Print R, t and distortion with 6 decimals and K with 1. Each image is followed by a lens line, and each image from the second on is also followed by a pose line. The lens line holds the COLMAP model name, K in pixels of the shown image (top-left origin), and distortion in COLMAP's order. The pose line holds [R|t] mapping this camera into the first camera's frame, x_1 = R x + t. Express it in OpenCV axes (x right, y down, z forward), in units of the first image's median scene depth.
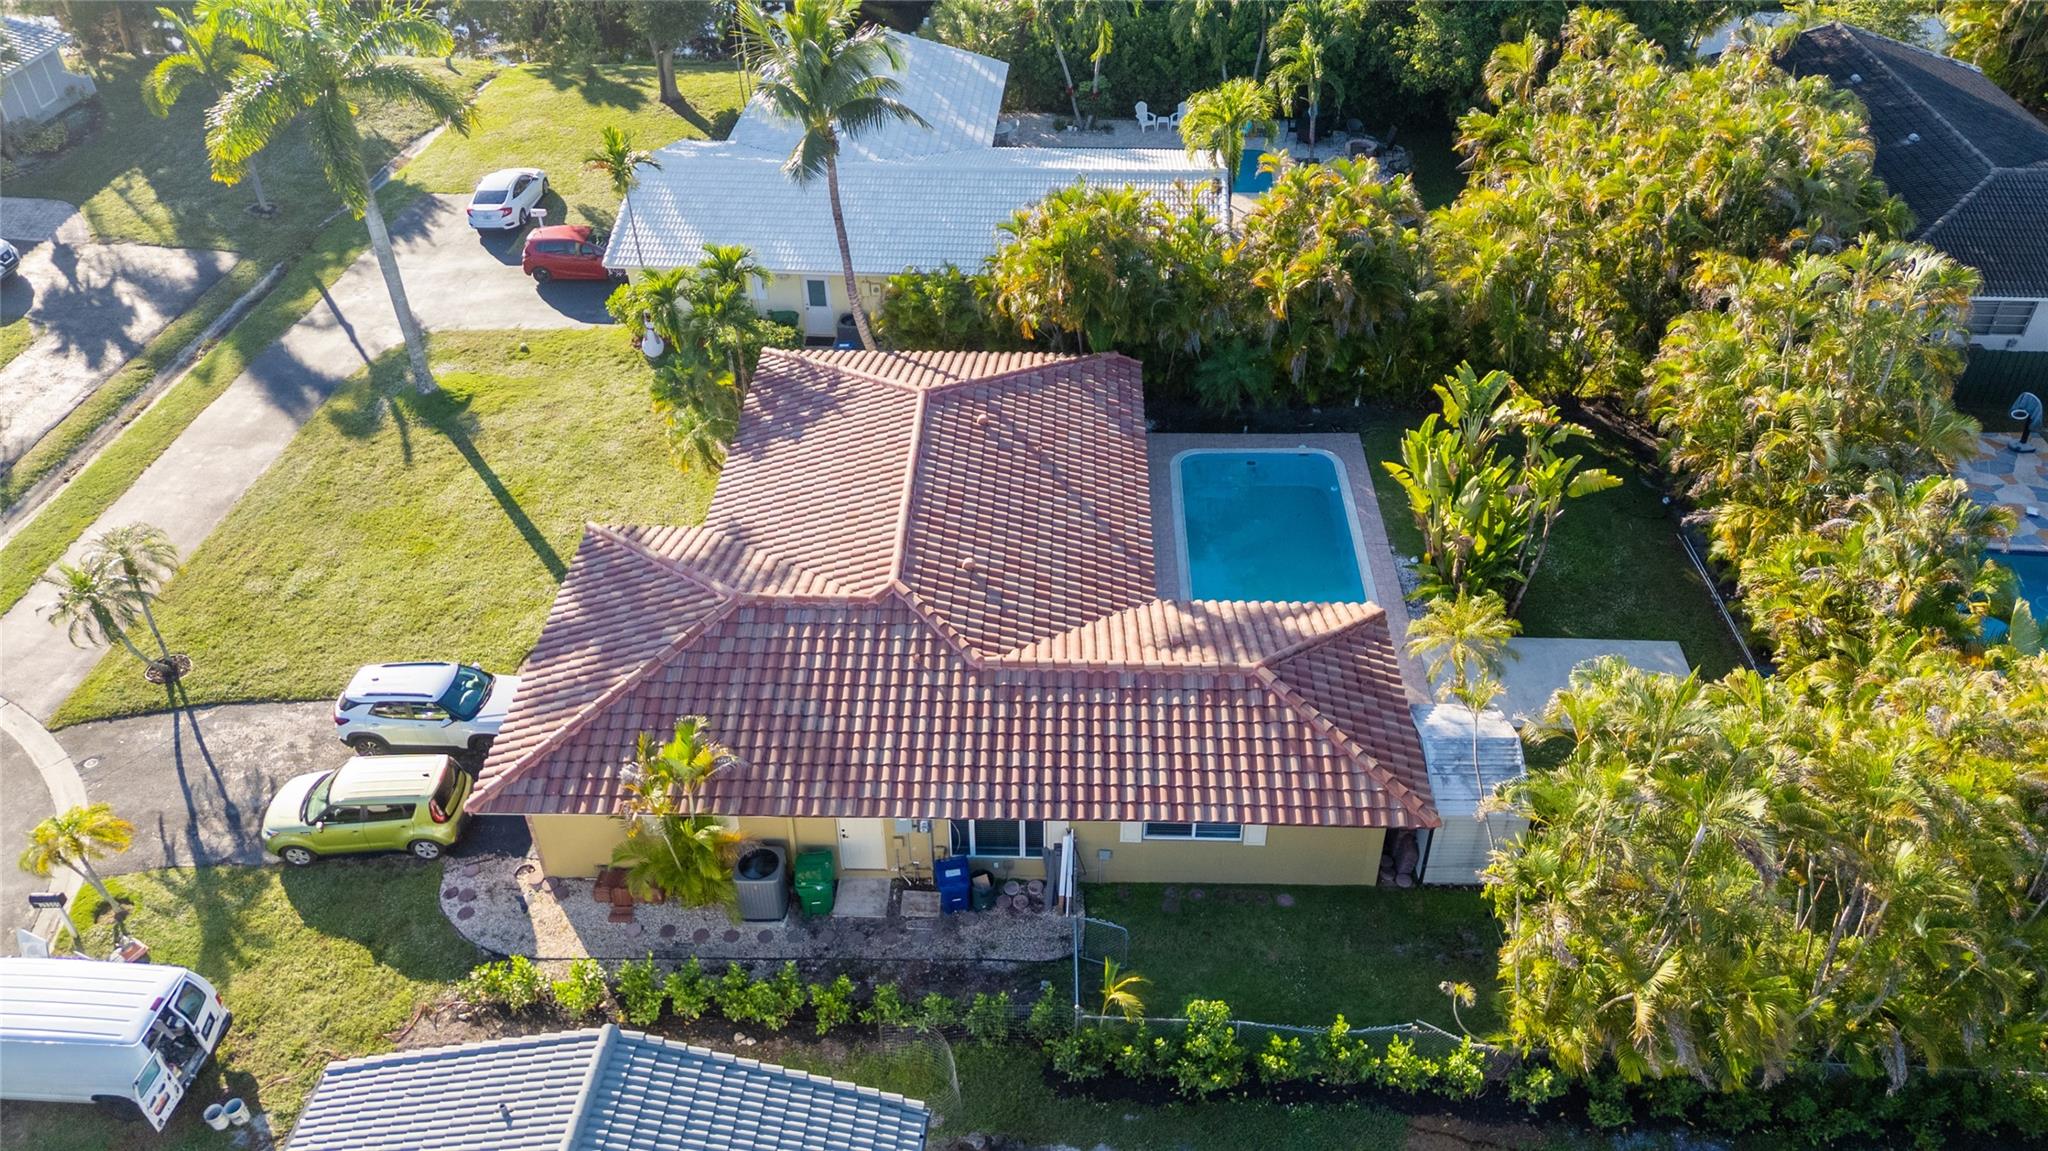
lens RADIAL K [[1501.6, 0, 1029.2], [0, 1501.6, 584.0], [0, 0, 1]] dist [0.081574, -0.085418]
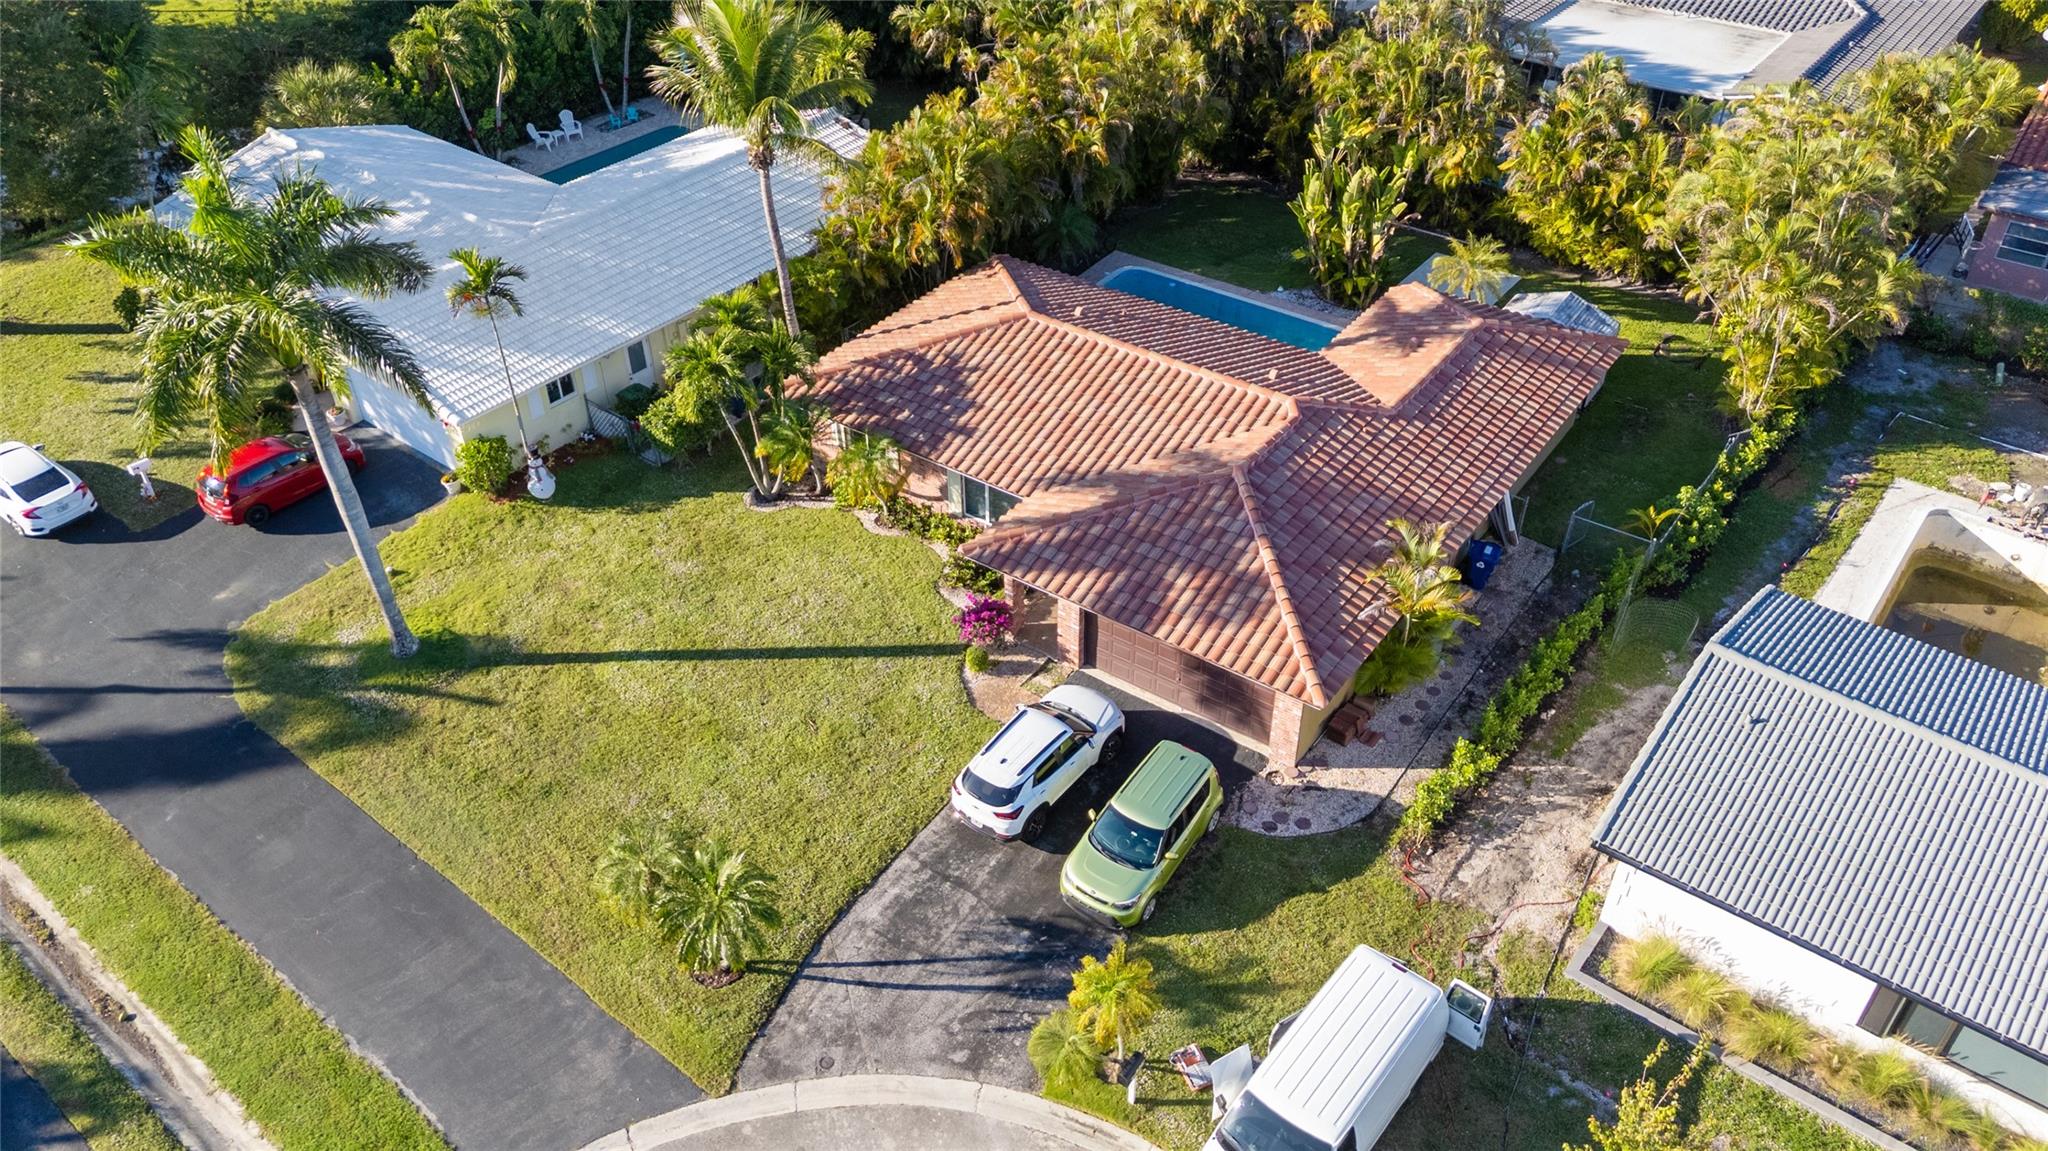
lens RADIAL K [[1501.6, 0, 1029.2], [0, 1501.6, 584.0], [0, 0, 1]] dist [0.081574, -0.085418]
pose [[0.559904, -0.503383, 0.658113, -0.835025], [0.508677, 0.835817, 0.206538, -0.179853], [-0.654029, 0.219126, 0.724037, 0.259319]]
